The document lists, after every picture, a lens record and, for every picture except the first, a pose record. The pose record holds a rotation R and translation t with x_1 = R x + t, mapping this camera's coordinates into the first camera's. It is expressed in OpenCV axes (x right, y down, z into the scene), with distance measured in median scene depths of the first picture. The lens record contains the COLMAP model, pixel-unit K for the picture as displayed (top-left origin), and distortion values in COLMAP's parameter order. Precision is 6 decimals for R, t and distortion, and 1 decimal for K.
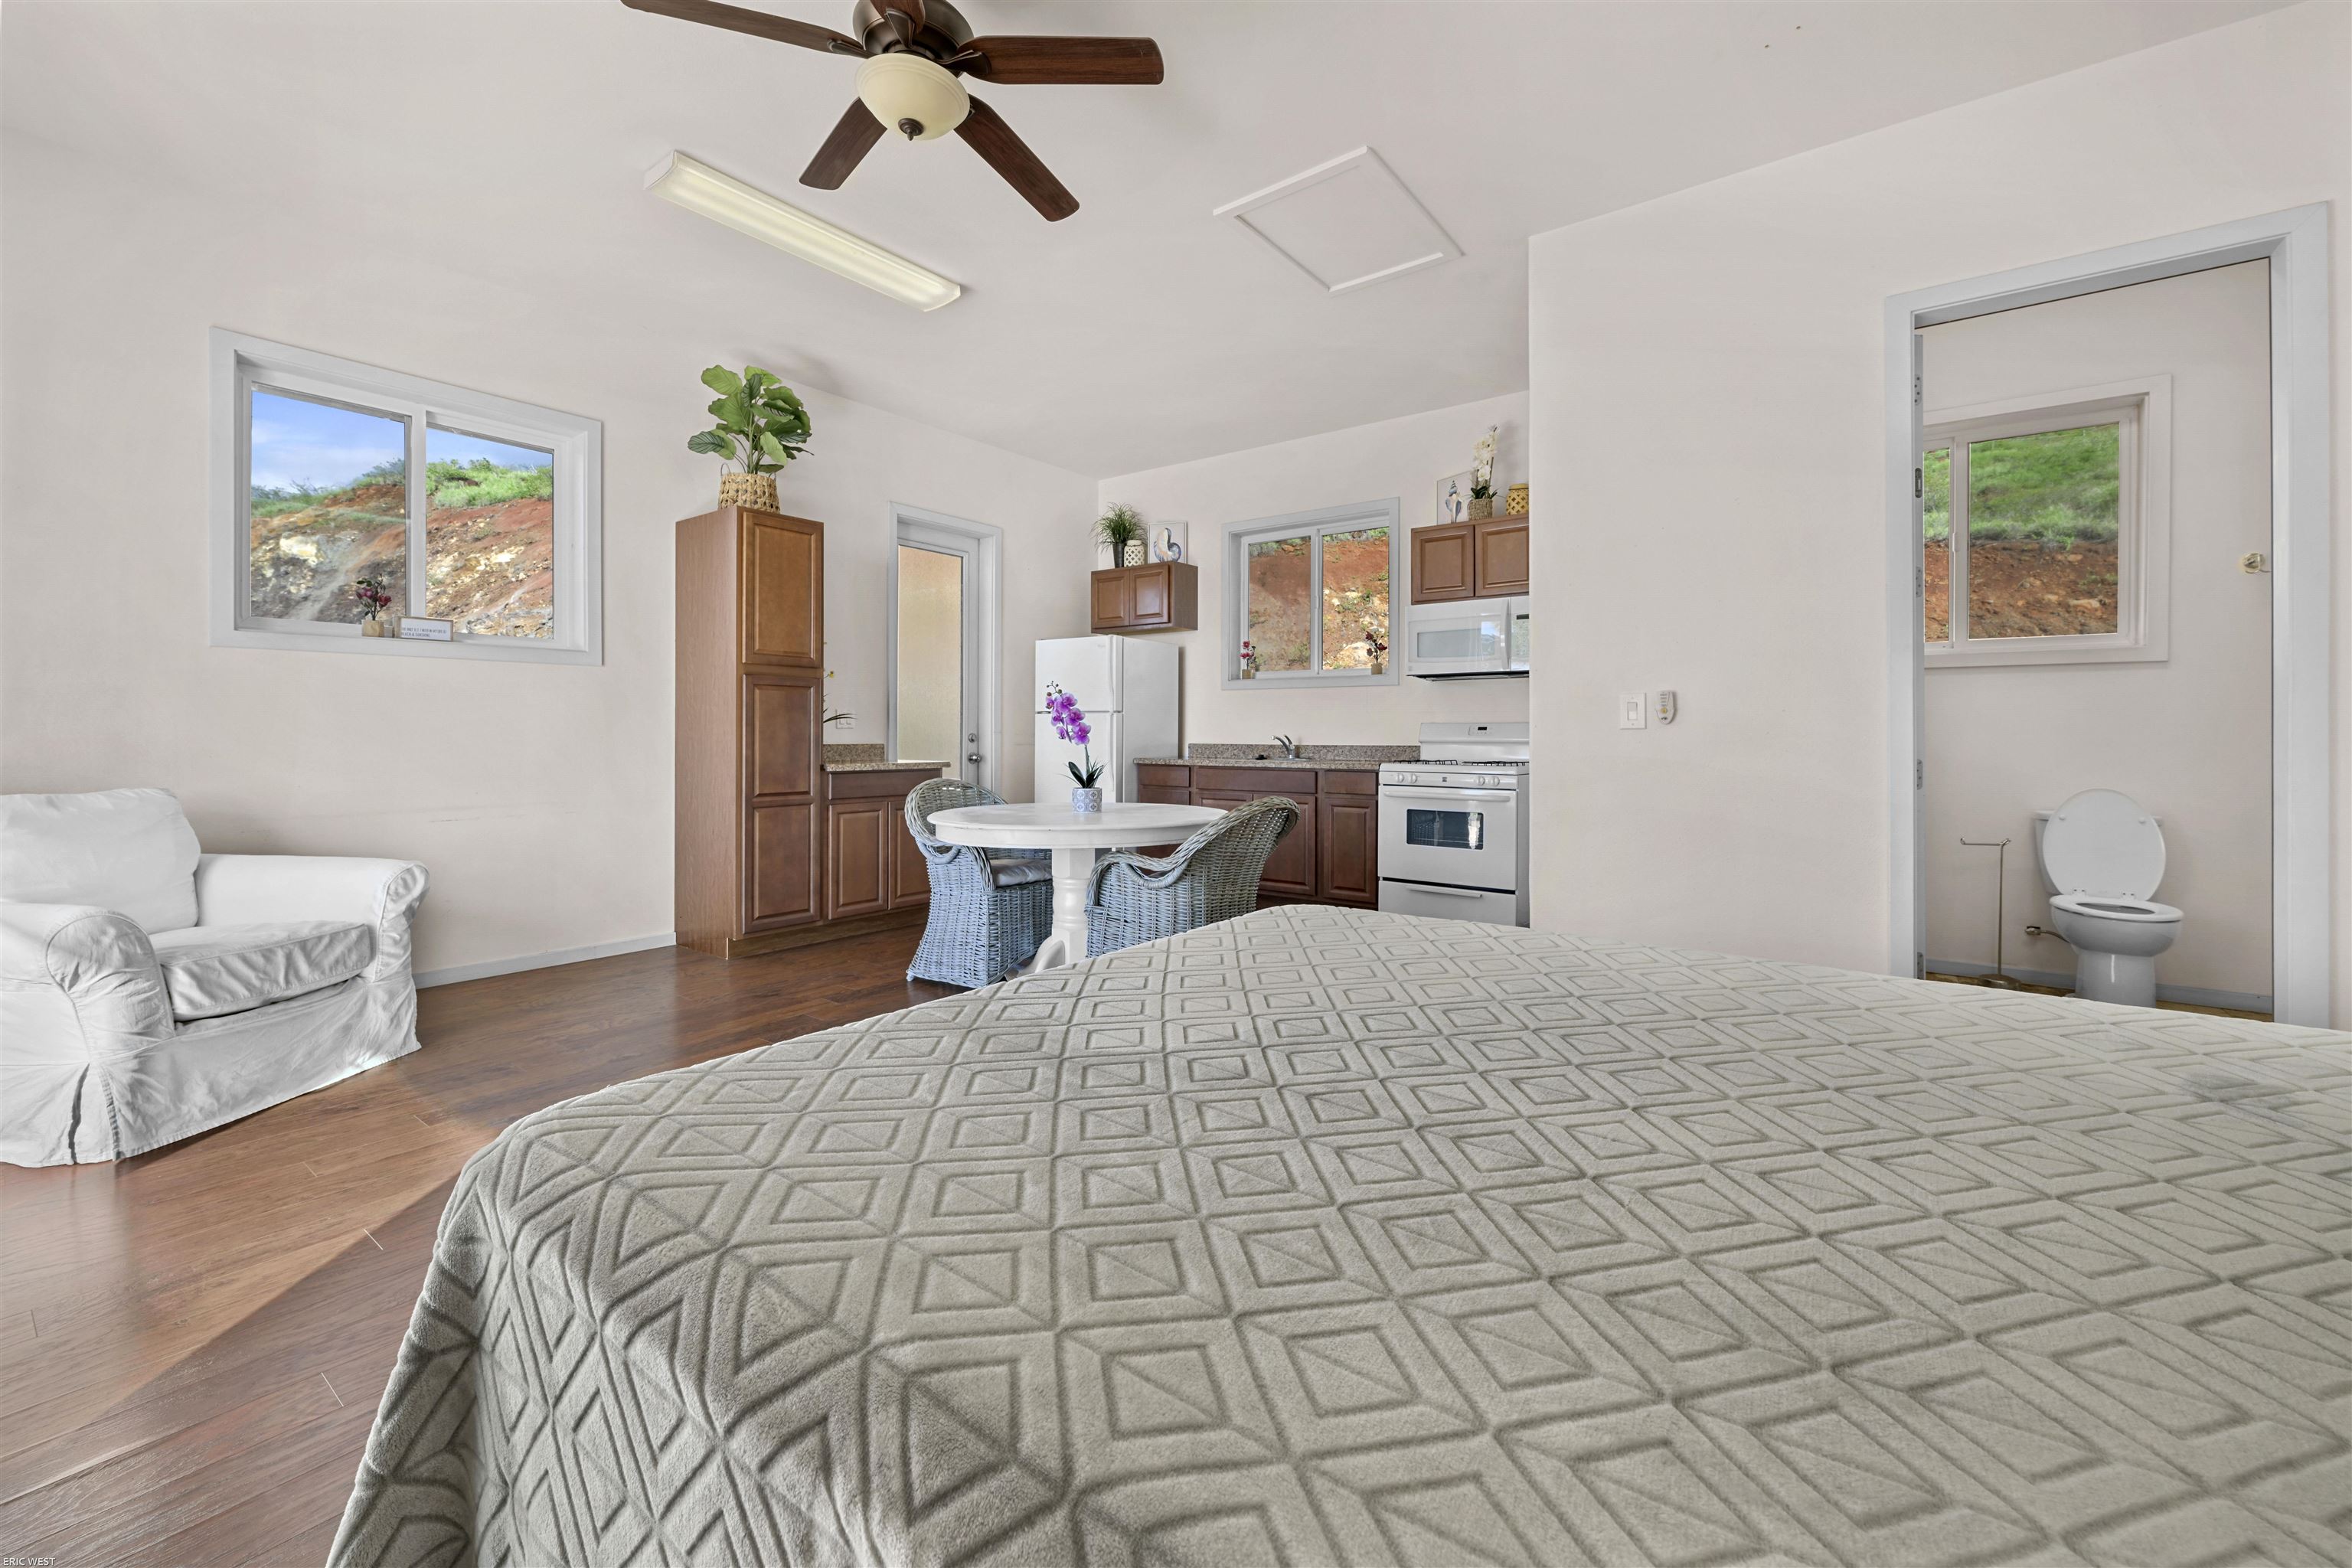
lens RADIAL K [[955.3, 0, 1176.6], [0, 955.3, 734.3], [0, 0, 1]] dist [0.000069, -0.000065]
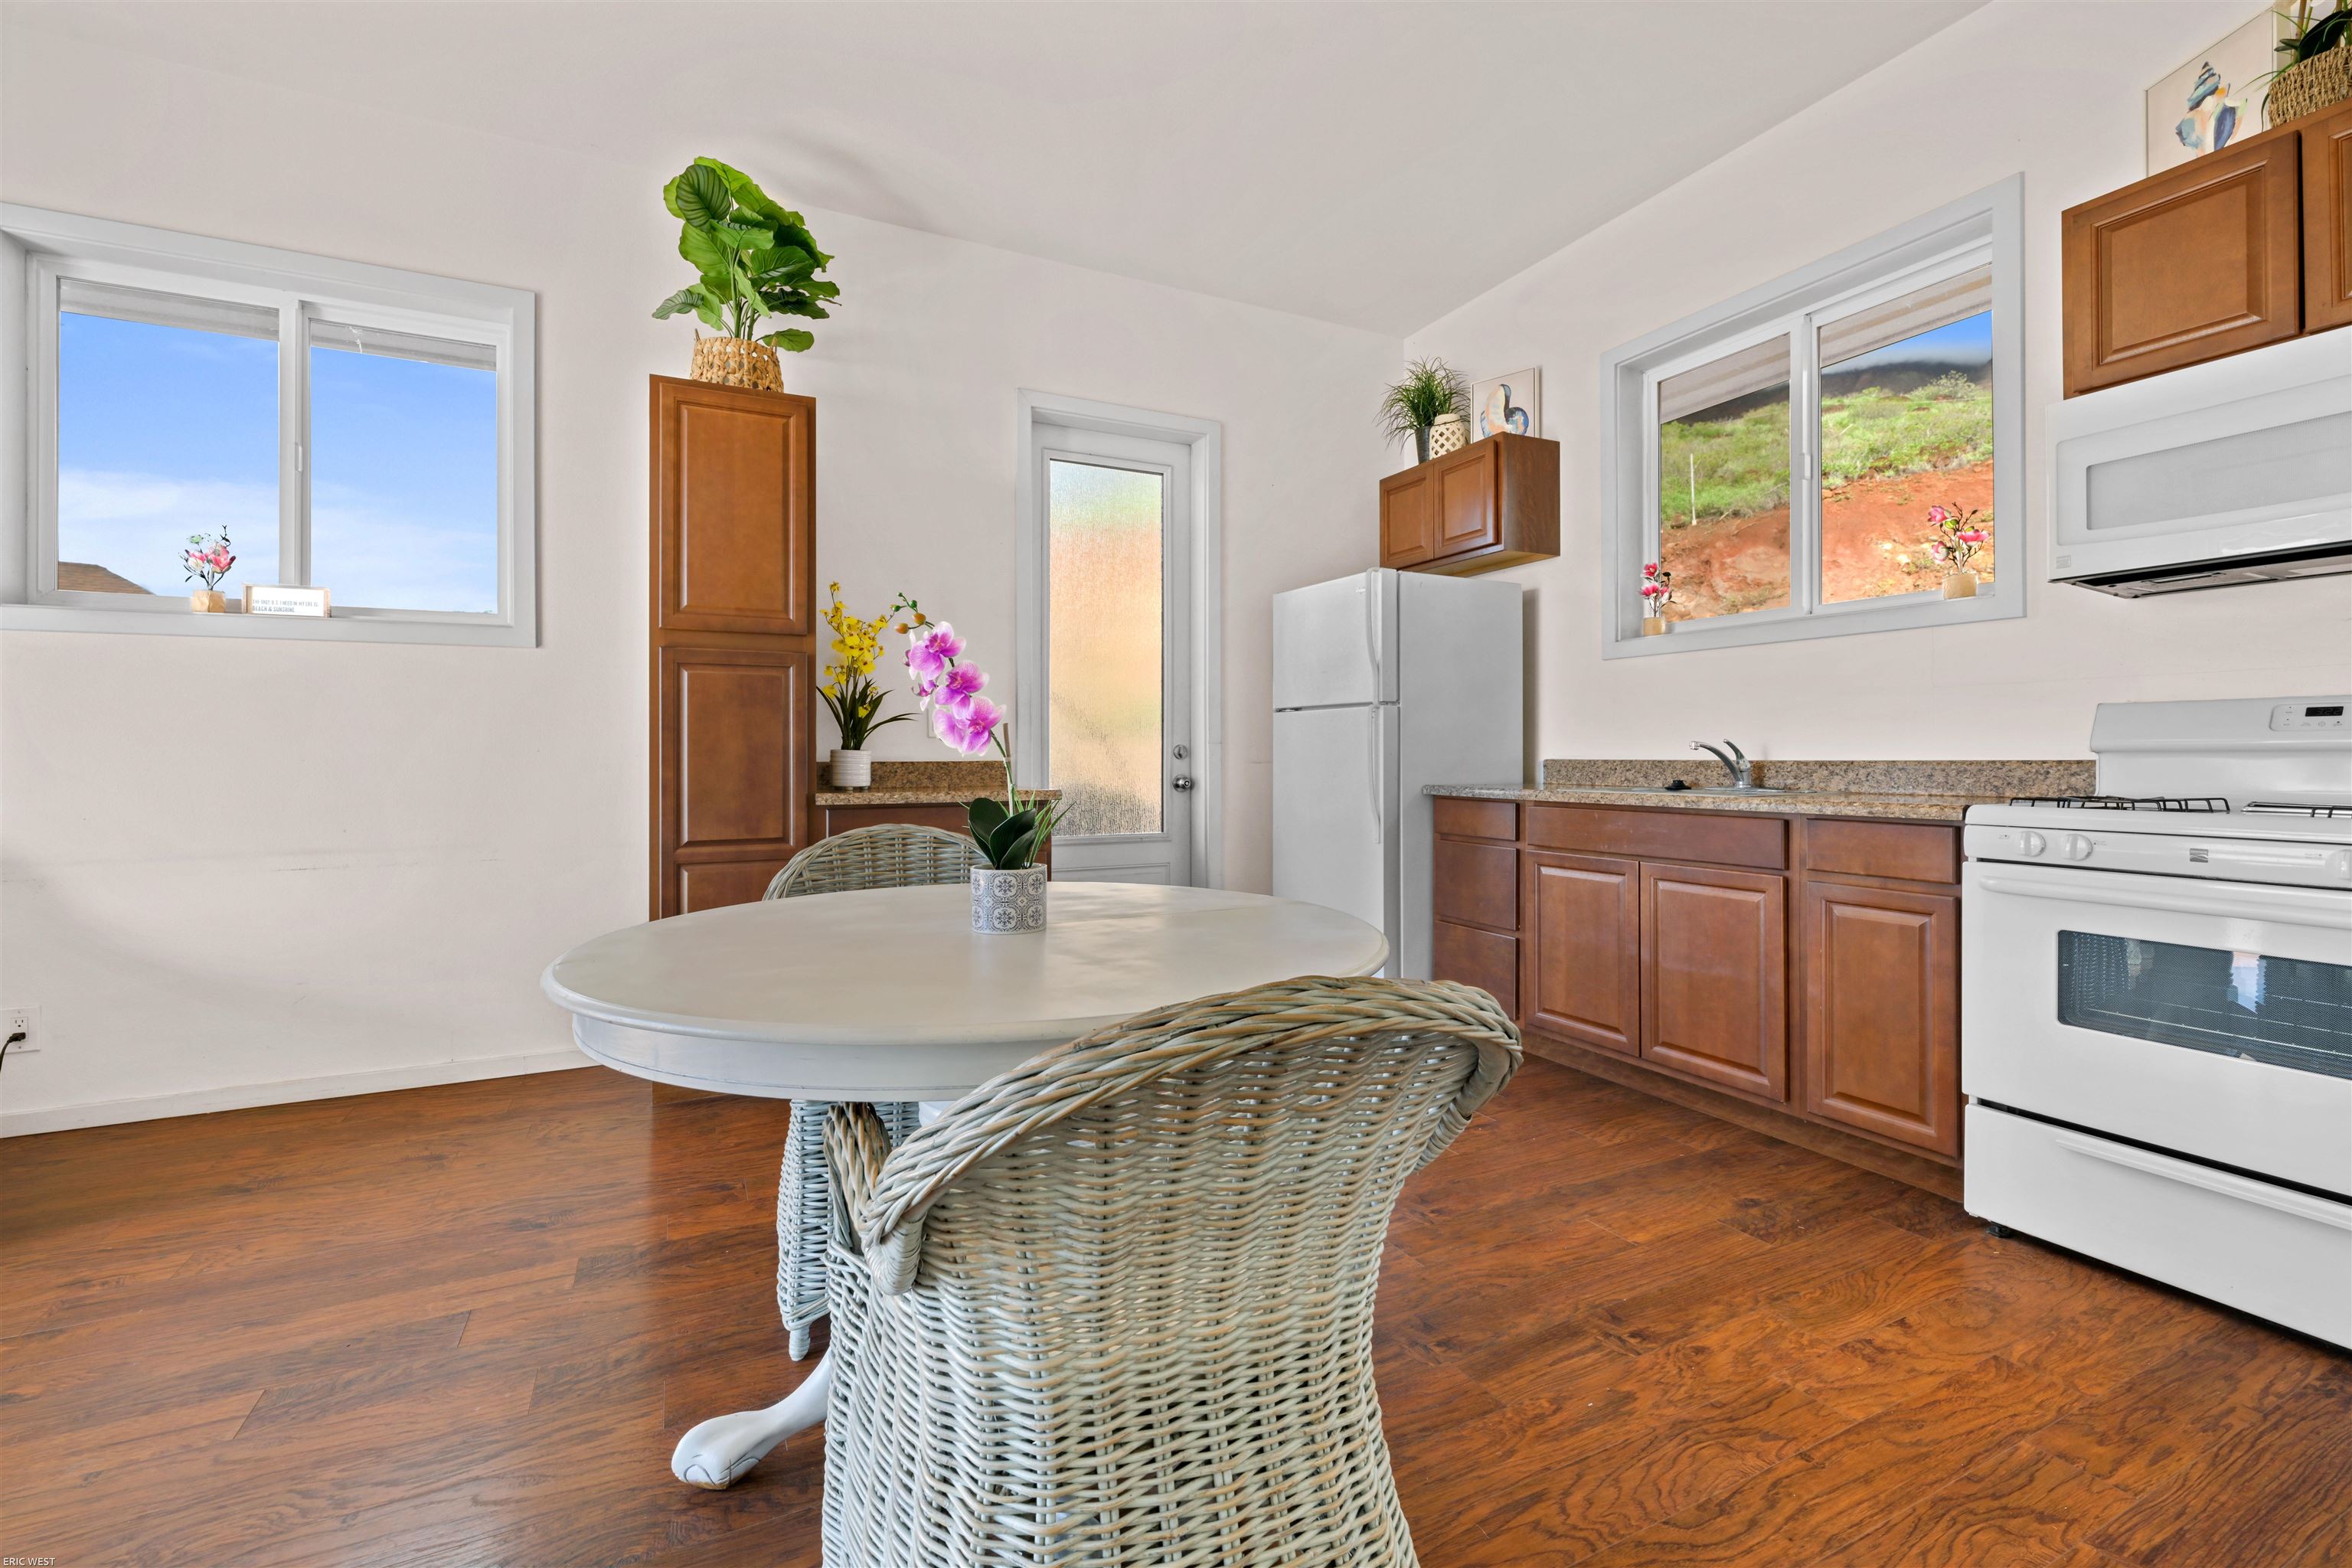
lens RADIAL K [[1002.1, 0, 1172.2], [0, 1002.1, 754.9], [0, 0, 1]] dist [-0.000584, 0.000588]
pose [[0.889805, -0.006341, -0.456296, 0.103464], [0.005847, 0.999980, -0.002495, 0.008272], [0.456303, -0.000447, 0.889824, 0.453908]]
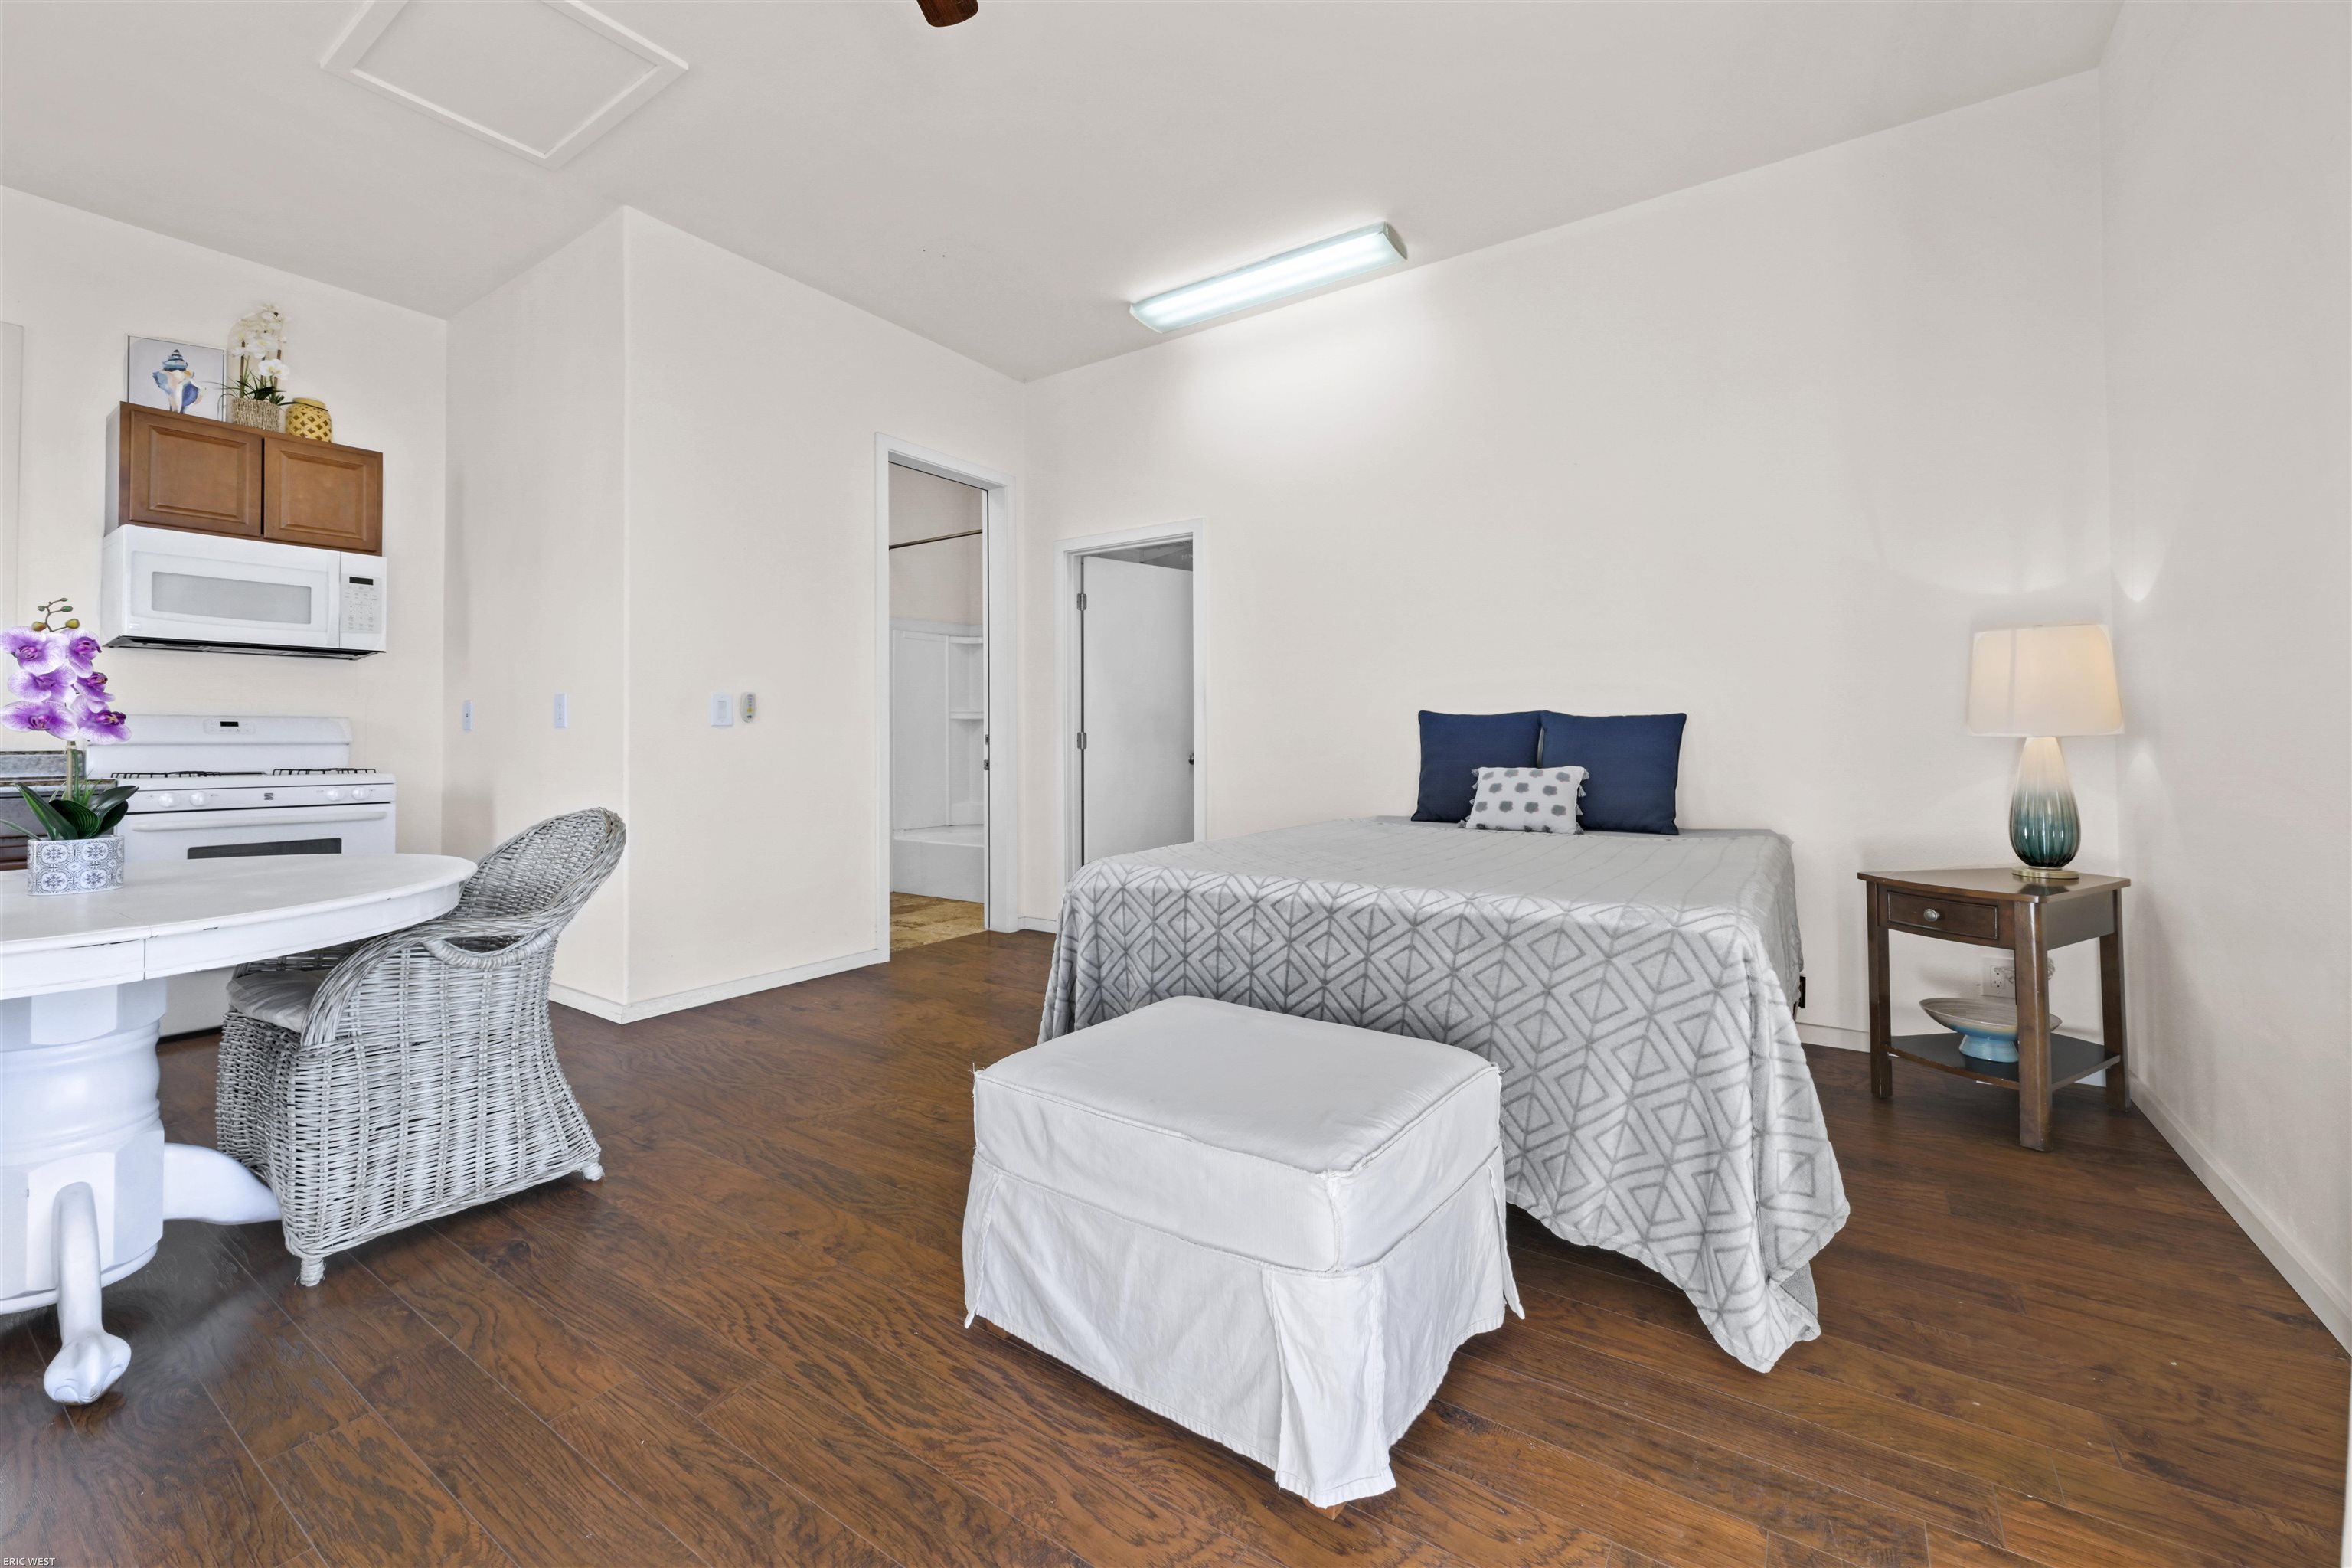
lens RADIAL K [[955.3, 0, 1176.6], [0, 955.3, 734.3], [0, 0, 1]] dist [0.000069, -0.000065]
pose [[-0.047878, 0.006170, 0.998834, -0.398805], [0.001770, 0.999980, -0.006093, 0.006541], [-0.998852, 0.001476, -0.047888, 0.336490]]
